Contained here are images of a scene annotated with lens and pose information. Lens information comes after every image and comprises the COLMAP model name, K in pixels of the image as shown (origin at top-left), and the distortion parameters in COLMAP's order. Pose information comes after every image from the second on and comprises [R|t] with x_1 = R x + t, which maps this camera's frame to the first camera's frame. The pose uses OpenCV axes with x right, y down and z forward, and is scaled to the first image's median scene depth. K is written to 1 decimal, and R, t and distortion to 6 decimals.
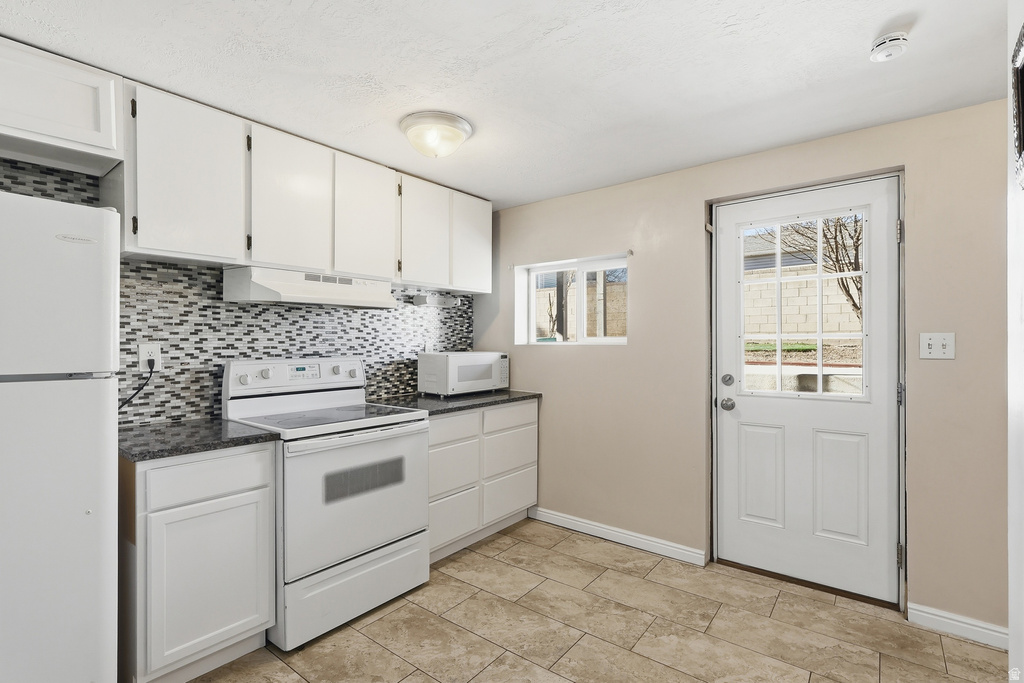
lens RADIAL K [[486.6, 0, 504.7], [0, 486.6, 339.8], [0, 0, 1]] dist [0.001739, 0.001086]
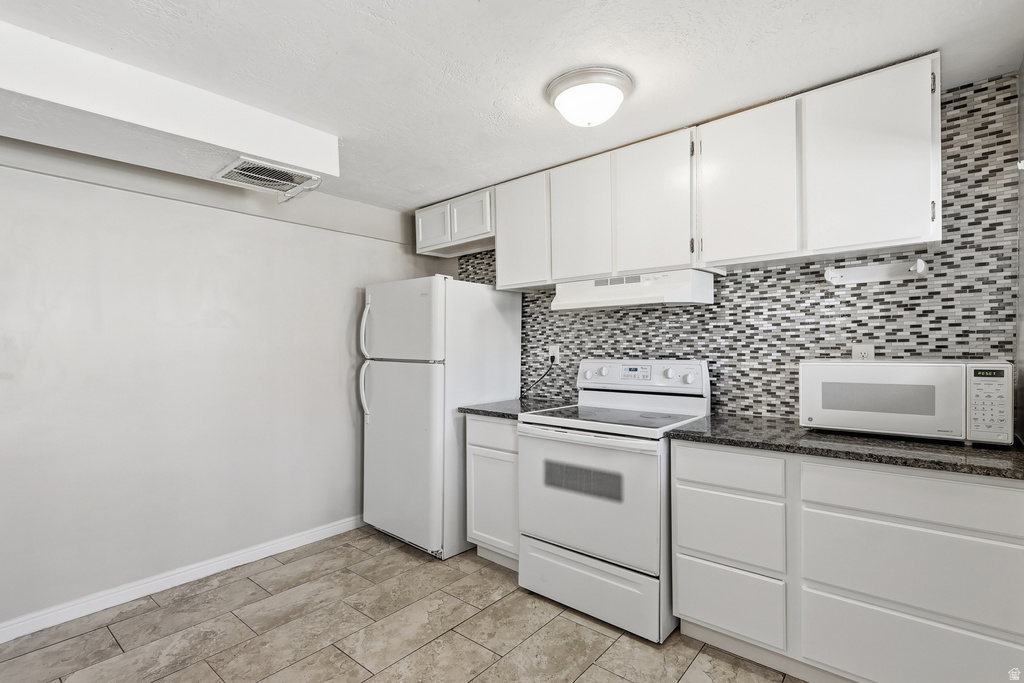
lens RADIAL K [[486.6, 0, 504.6], [0, 486.6, 349.8], [0, 0, 1]] dist [0.001739, 0.001086]
pose [[-0.037200, 0.011867, -0.999237, 0.599134], [0.014854, 0.999826, 0.011321, 0.002083], [0.999197, -0.014421, -0.037370, 0.733590]]
